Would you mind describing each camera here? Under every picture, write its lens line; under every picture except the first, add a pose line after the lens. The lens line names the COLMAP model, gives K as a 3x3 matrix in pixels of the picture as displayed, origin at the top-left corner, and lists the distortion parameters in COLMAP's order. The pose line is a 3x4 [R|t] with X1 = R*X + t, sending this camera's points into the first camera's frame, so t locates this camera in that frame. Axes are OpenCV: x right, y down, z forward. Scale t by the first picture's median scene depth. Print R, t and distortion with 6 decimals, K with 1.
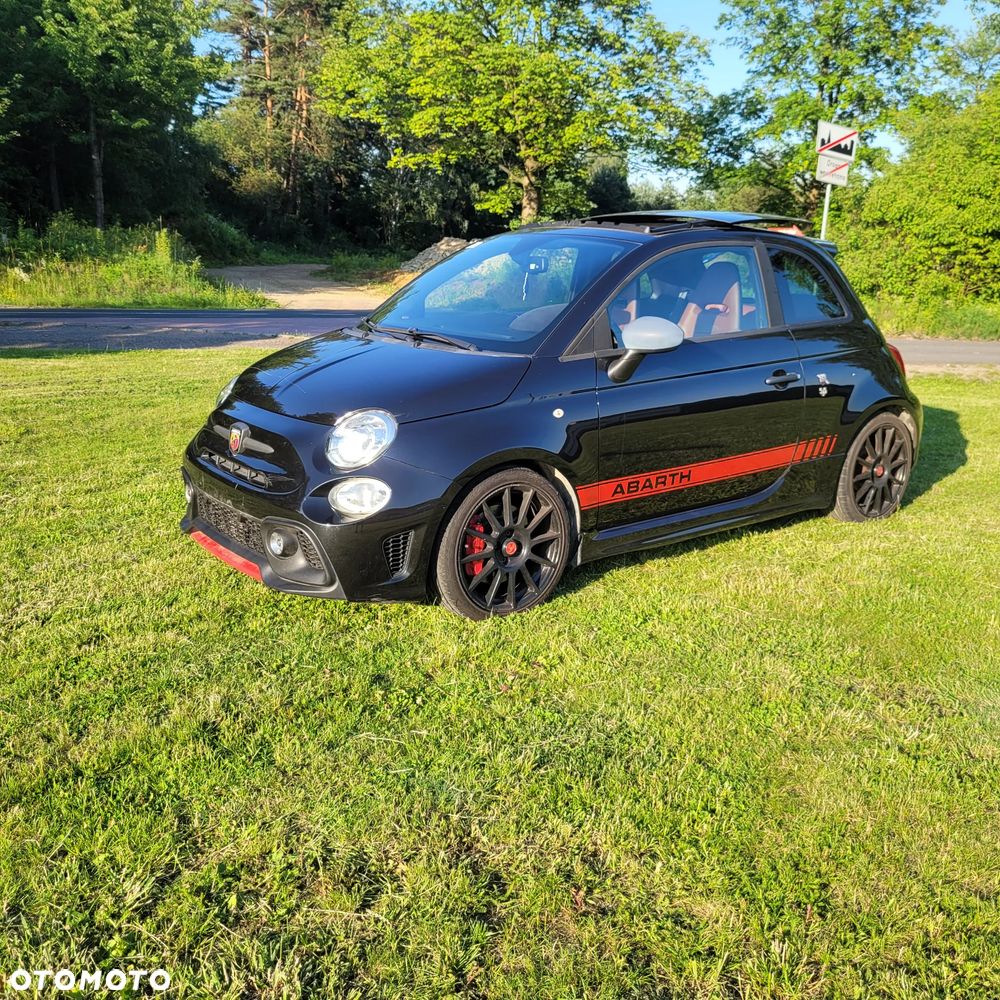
lens RADIAL K [[1008.1, 0, 518.2], [0, 1008.1, 485.3], [0, 0, 1]] dist [0.028122, 0.000000]
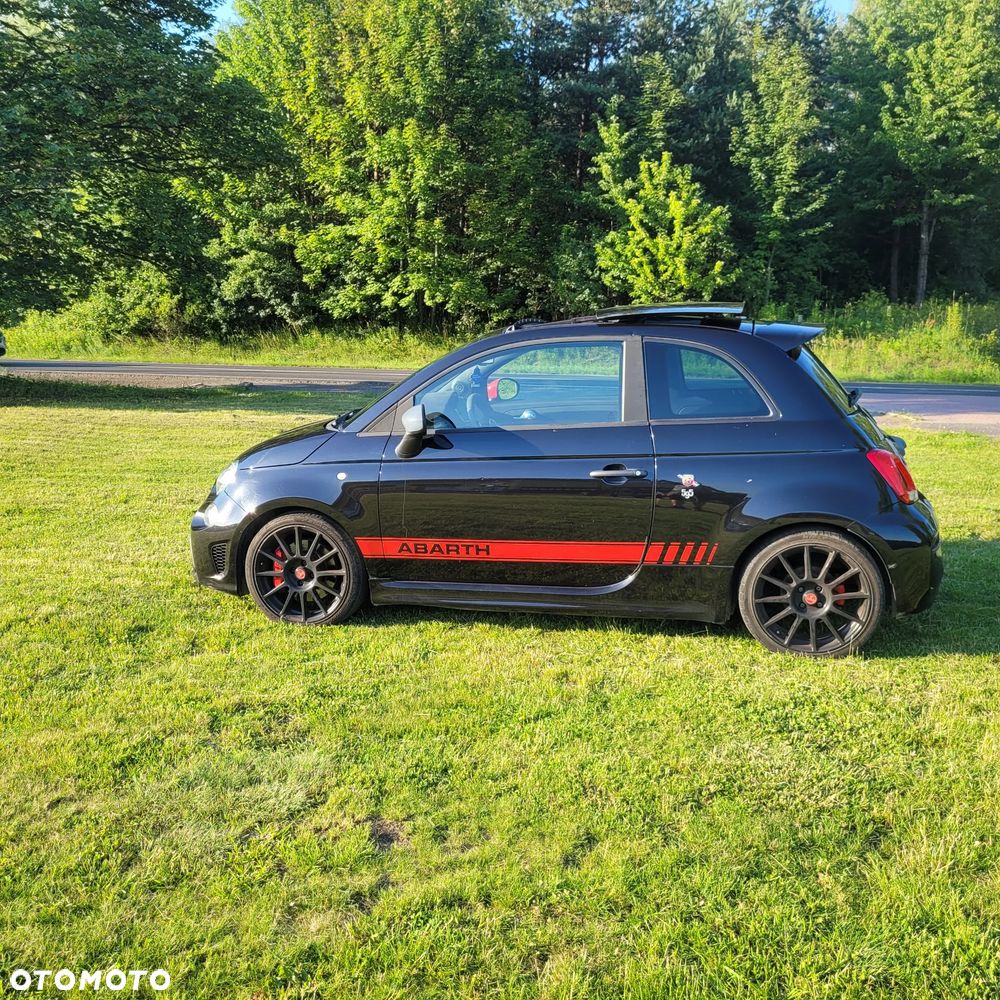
lens RADIAL K [[1008.1, 0, 492.6], [0, 1008.1, 495.5], [0, 0, 1]] dist [0.028122, 0.000000]
pose [[0.627131, 0.111940, -0.770828, 0.134616], [-0.156381, 0.987564, 0.016187, -0.011556], [0.763054, 0.110392, 0.636837, 0.039887]]
